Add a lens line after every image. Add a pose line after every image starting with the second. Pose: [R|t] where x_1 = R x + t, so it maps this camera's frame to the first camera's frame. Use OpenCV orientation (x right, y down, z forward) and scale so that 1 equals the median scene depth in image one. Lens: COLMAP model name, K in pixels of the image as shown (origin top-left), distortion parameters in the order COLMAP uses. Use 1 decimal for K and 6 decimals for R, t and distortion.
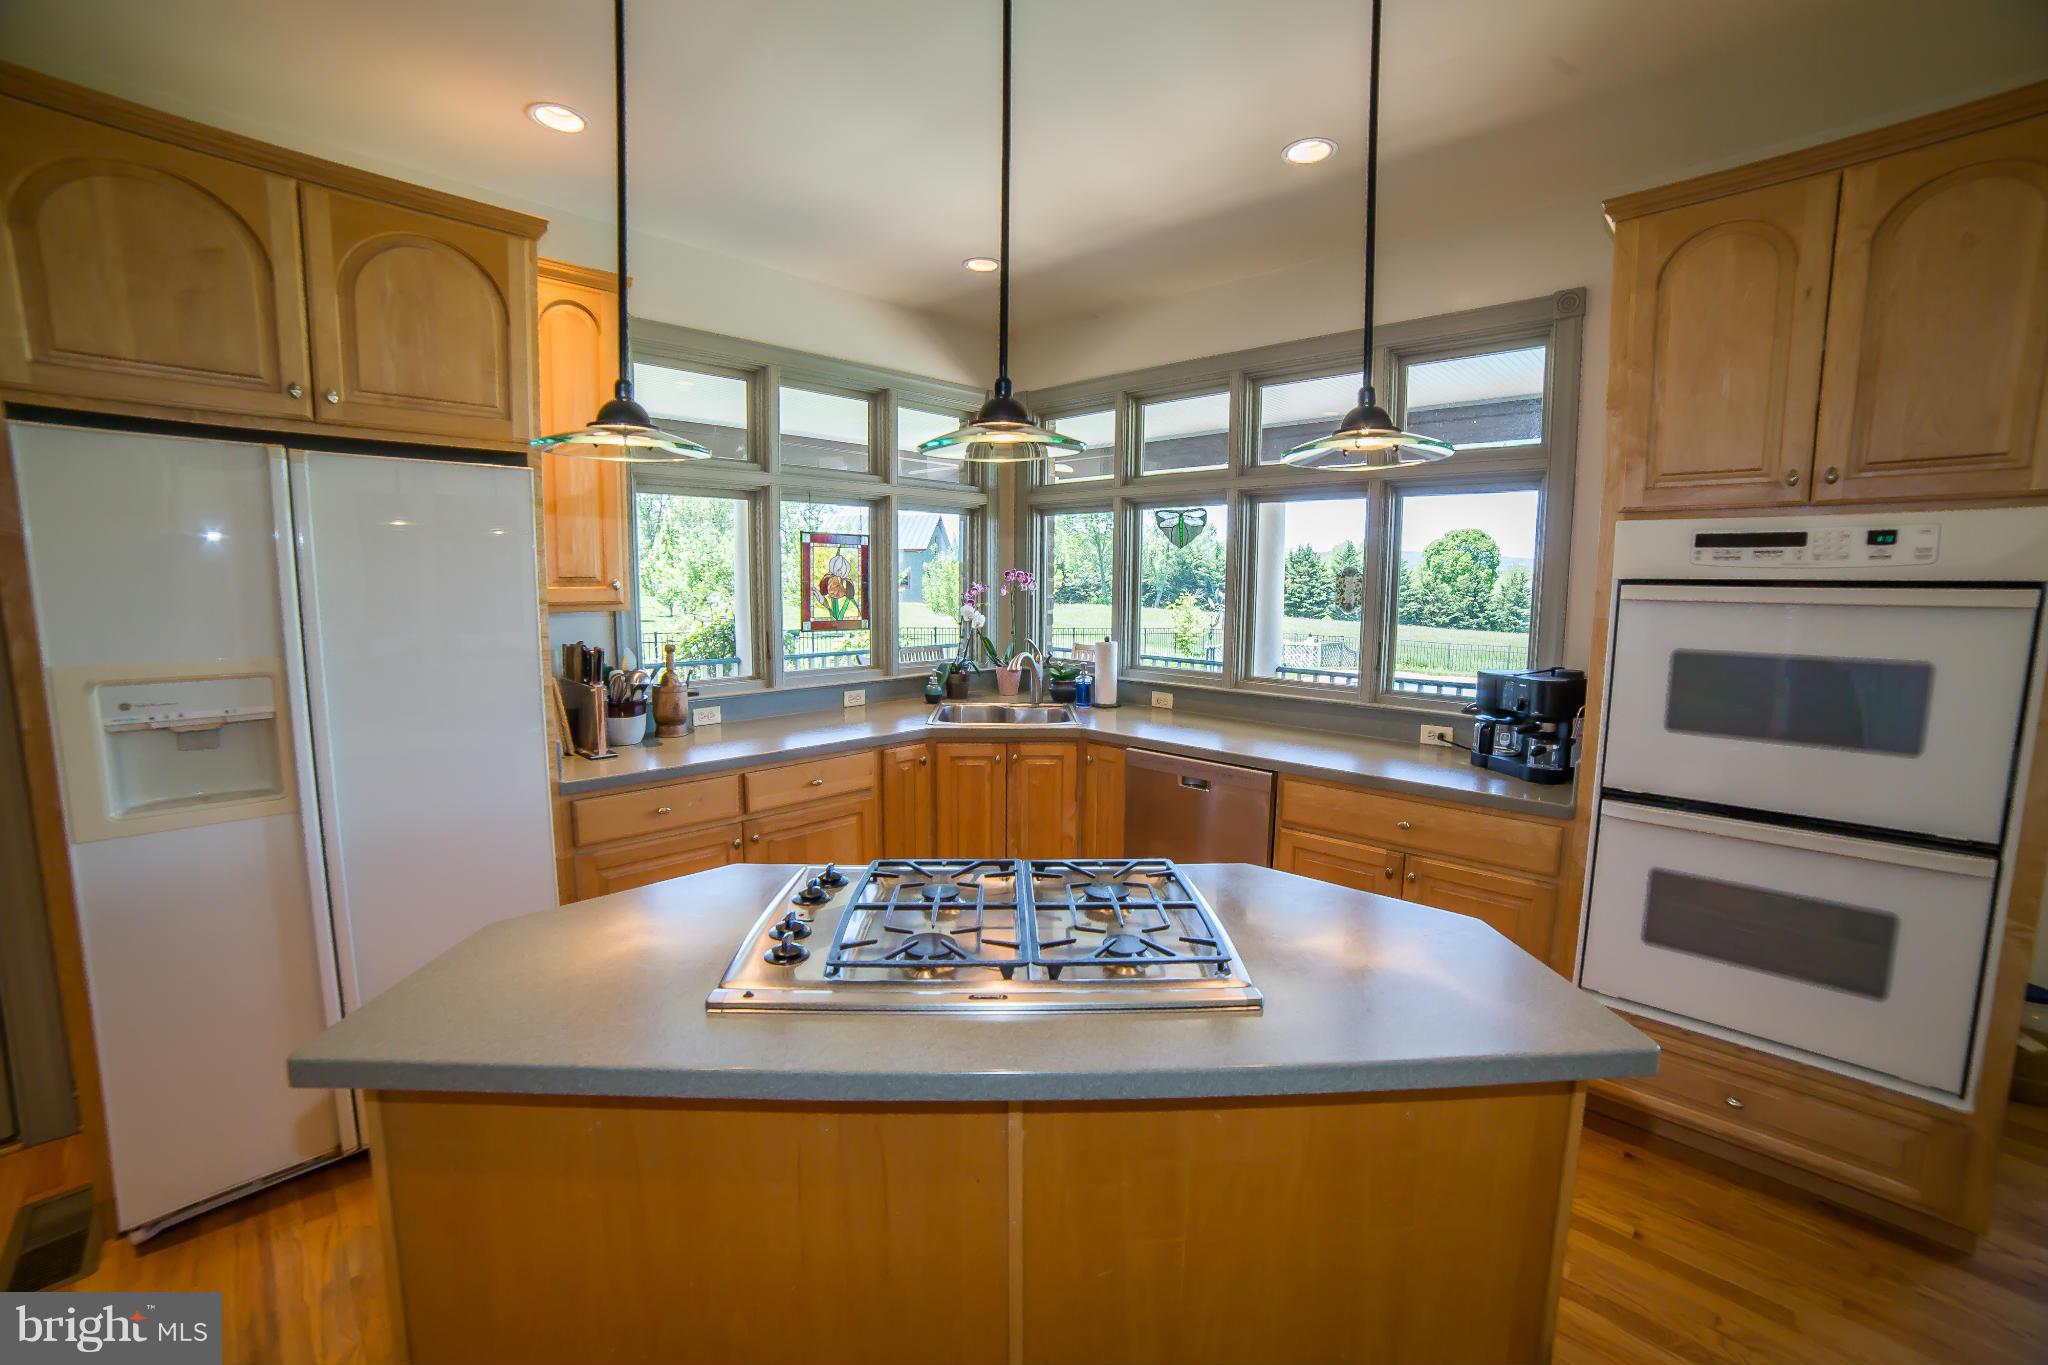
lens RADIAL K [[836.4, 0, 1030.7], [0, 836.4, 679.5], [0, 0, 1]] dist [-0.103928, 0.035949]
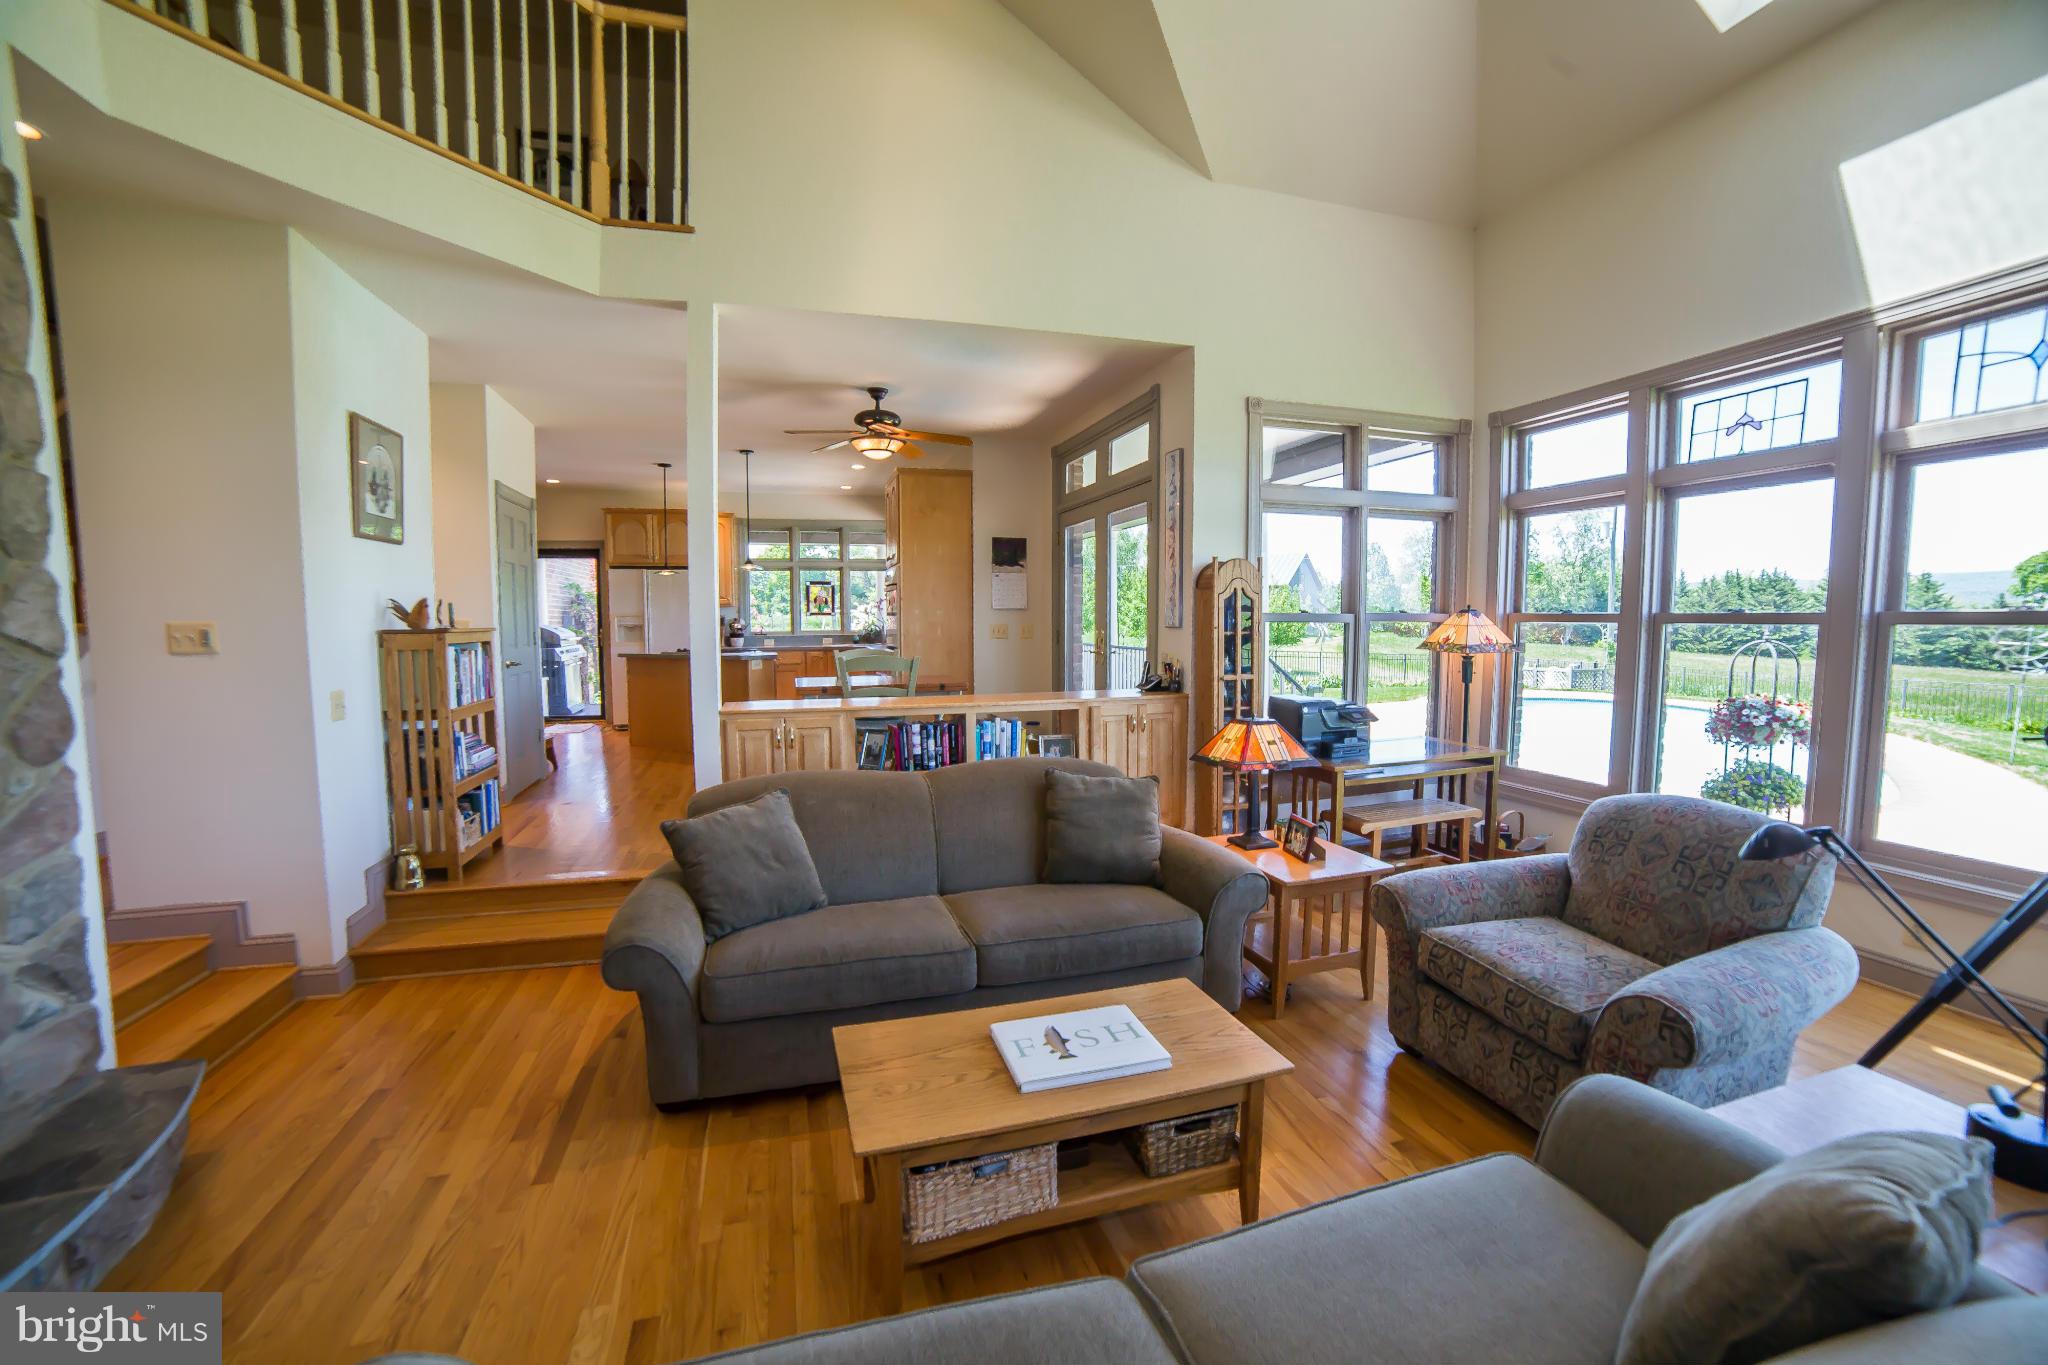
lens RADIAL K [[836.4, 0, 1030.7], [0, 836.4, 679.5], [0, 0, 1]] dist [-0.103928, 0.035949]
pose [[0.875748, 0.022358, -0.482251, 1.799986], [-0.044253, 0.998439, -0.034072, 0.226608], [0.480736, 0.051180, 0.875370, -1.131145]]
